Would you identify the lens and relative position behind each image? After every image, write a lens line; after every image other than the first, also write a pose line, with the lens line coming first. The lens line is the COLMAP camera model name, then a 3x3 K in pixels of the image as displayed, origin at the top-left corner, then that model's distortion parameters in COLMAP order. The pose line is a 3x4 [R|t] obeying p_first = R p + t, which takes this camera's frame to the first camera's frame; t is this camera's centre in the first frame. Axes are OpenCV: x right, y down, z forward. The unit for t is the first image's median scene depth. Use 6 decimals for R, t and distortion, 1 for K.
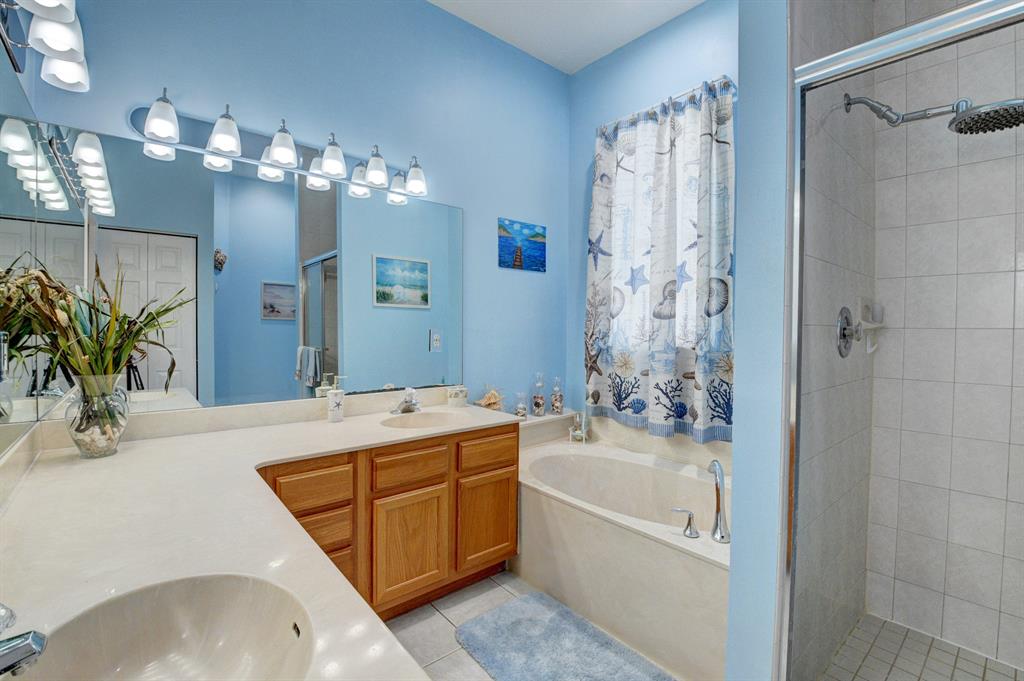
lens RADIAL K [[451.9, 0, 509.8], [0, 451.9, 340.4], [0, 0, 1]] dist [0.004738, -0.015540]
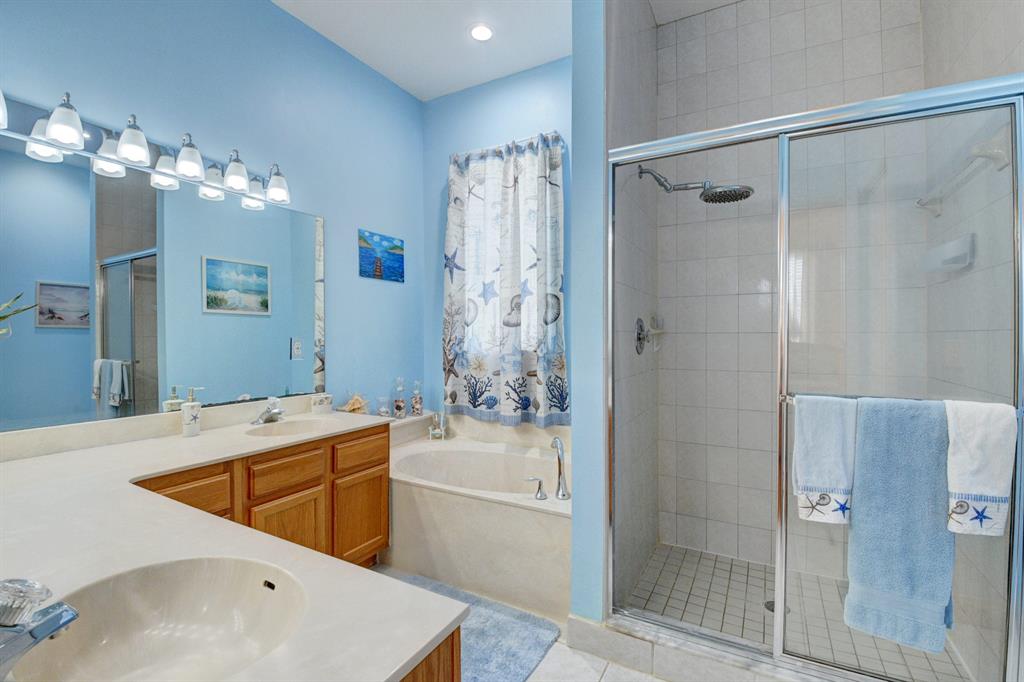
lens RADIAL K [[451.9, 0, 509.3], [0, 451.9, 342.3], [0, 0, 1]] dist [0.004738, -0.015540]
pose [[0.935947, -0.013596, 0.351879, -0.081188], [0.017575, 0.999813, -0.008118, 0.002976], [-0.351703, 0.013782, 0.936010, -0.104392]]
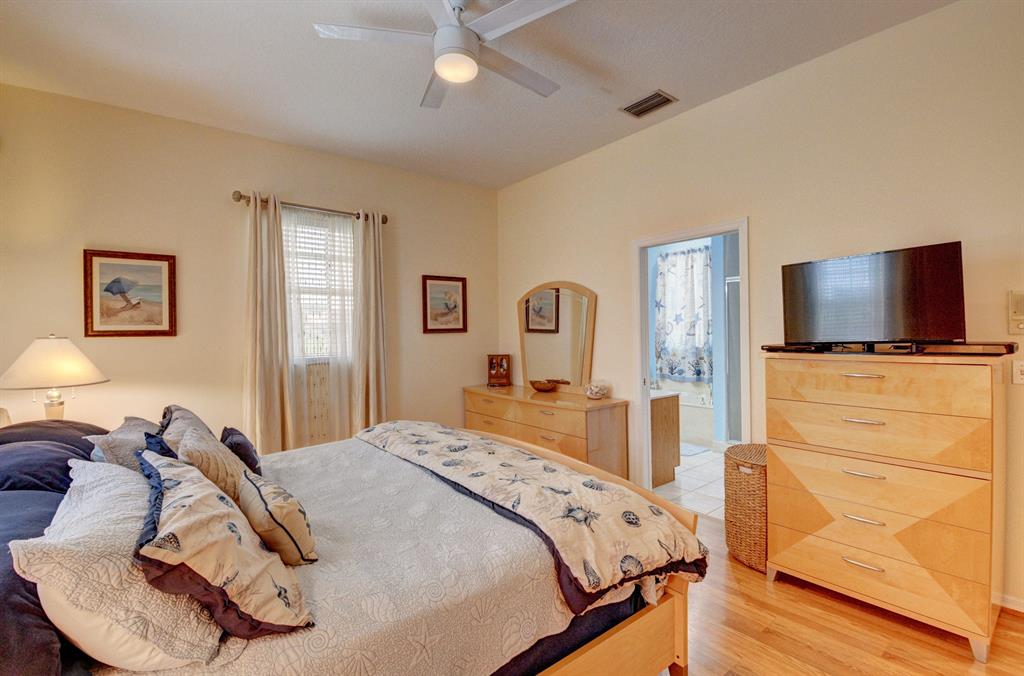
lens RADIAL K [[451.9, 0, 508.2], [0, 451.9, 337.6], [0, 0, 1]] dist [0.004738, -0.015540]
pose [[0.999242, -0.024875, -0.029928, -0.586934], [0.024417, 0.999581, -0.015568, -0.022416], [0.030303, 0.014826, 0.999431, -1.512443]]
